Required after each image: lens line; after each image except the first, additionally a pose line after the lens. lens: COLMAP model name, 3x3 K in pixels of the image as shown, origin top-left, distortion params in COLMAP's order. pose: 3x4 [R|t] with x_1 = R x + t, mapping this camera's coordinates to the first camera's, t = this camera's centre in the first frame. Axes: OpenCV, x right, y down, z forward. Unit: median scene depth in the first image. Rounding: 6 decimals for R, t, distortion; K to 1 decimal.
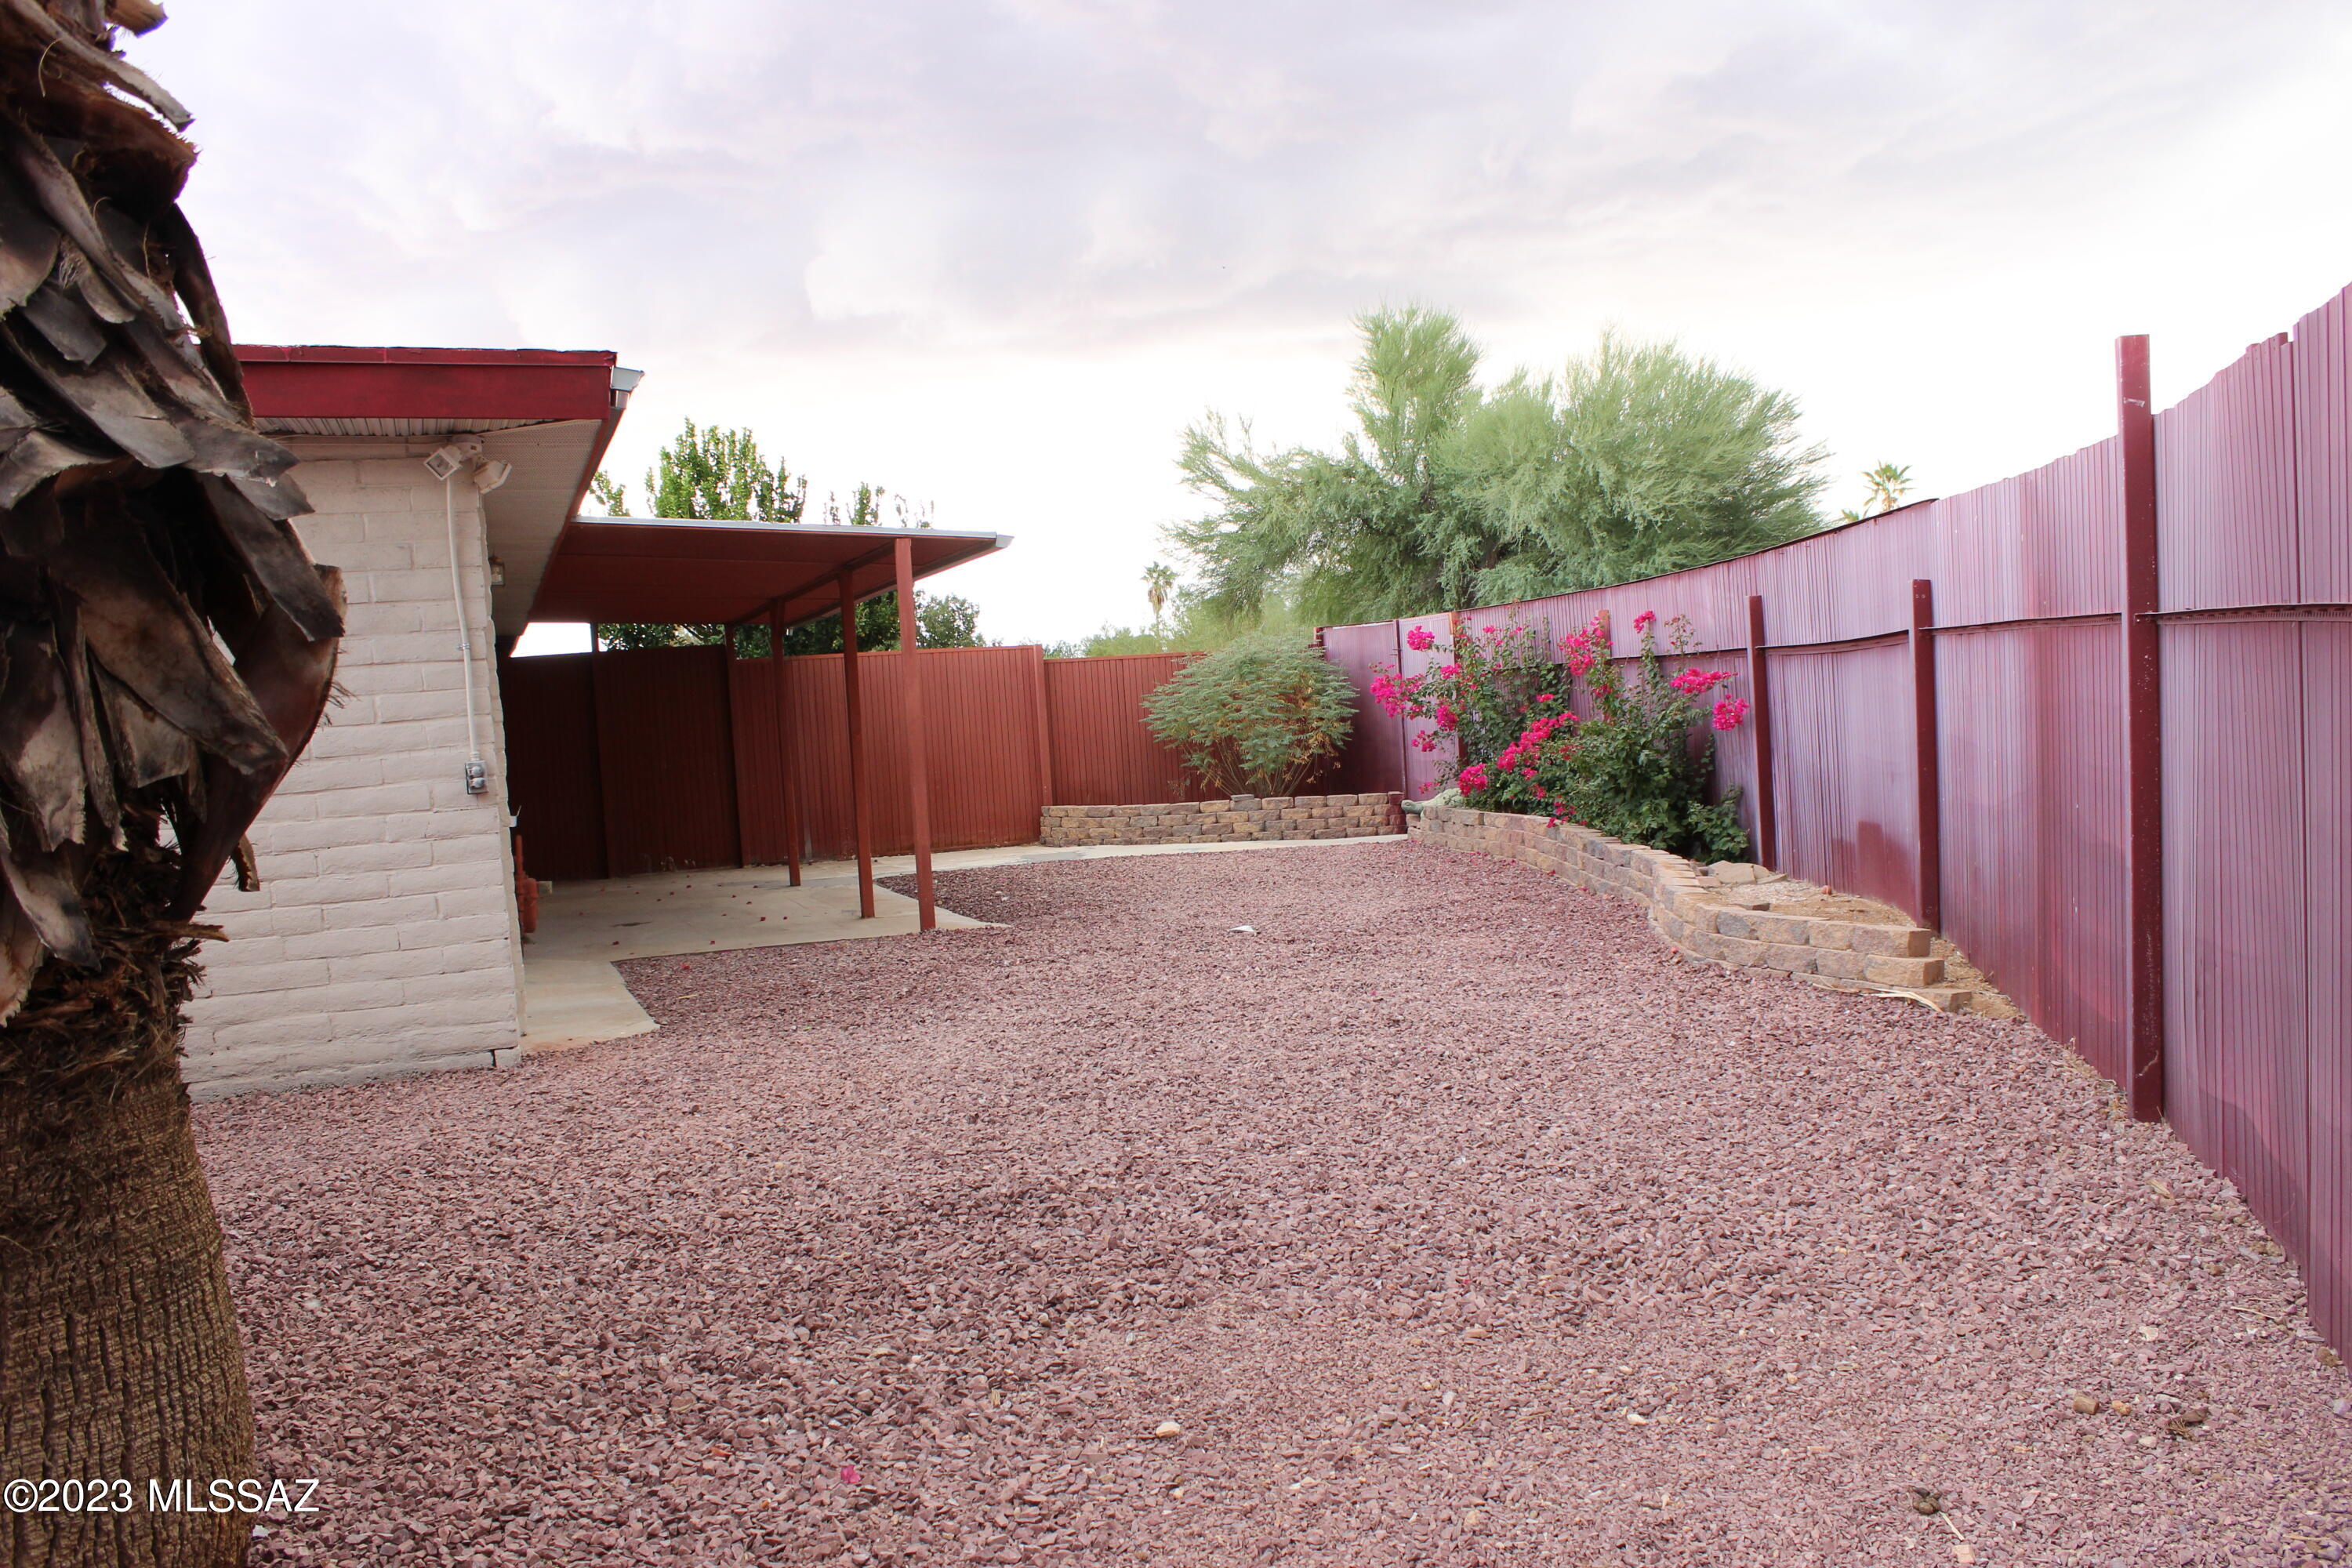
lens RADIAL K [[2035.3, 0, 1179.7], [0, 2035.3, 836.6], [0, 0, 1]] dist [-0.139379, 0.127840]
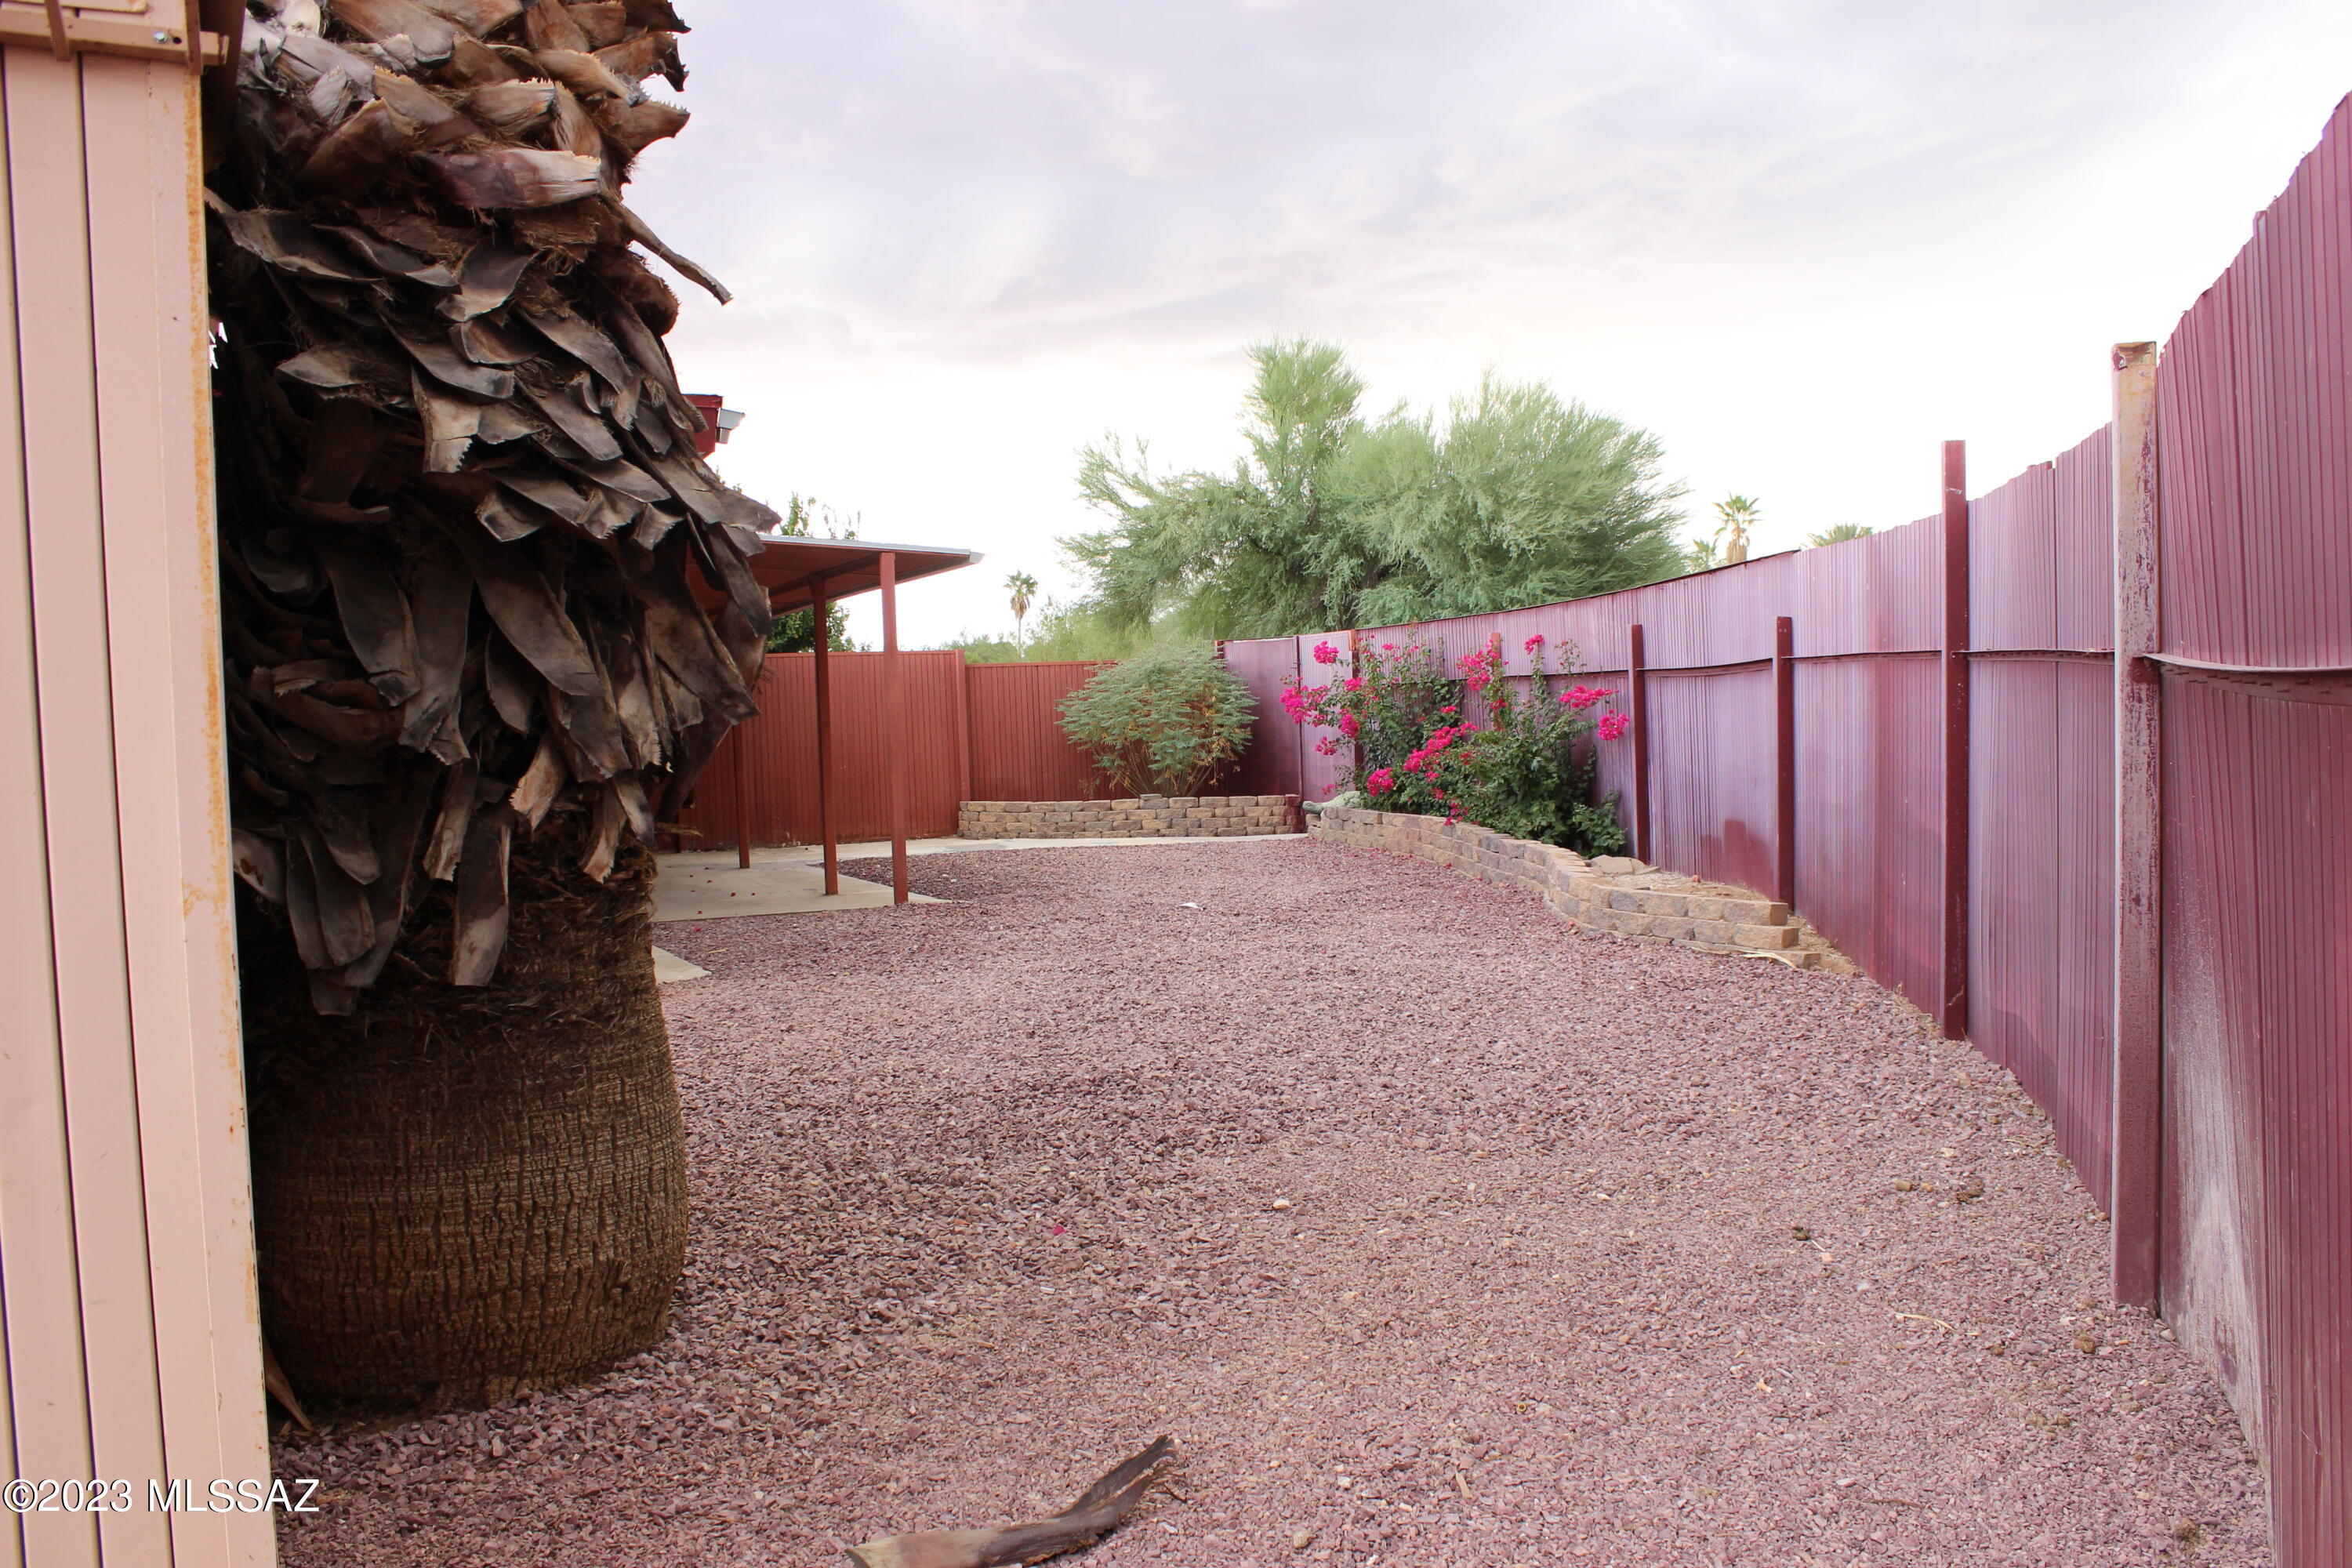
lens RADIAL K [[2035.3, 0, 1179.7], [0, 2035.3, 836.6], [0, 0, 1]] dist [-0.139379, 0.127840]
pose [[0.997047, 0.020258, 0.074073, -0.045086], [-0.019912, 0.999787, -0.005409, 0.010078], [-0.074166, 0.003918, 0.997238, -0.102837]]
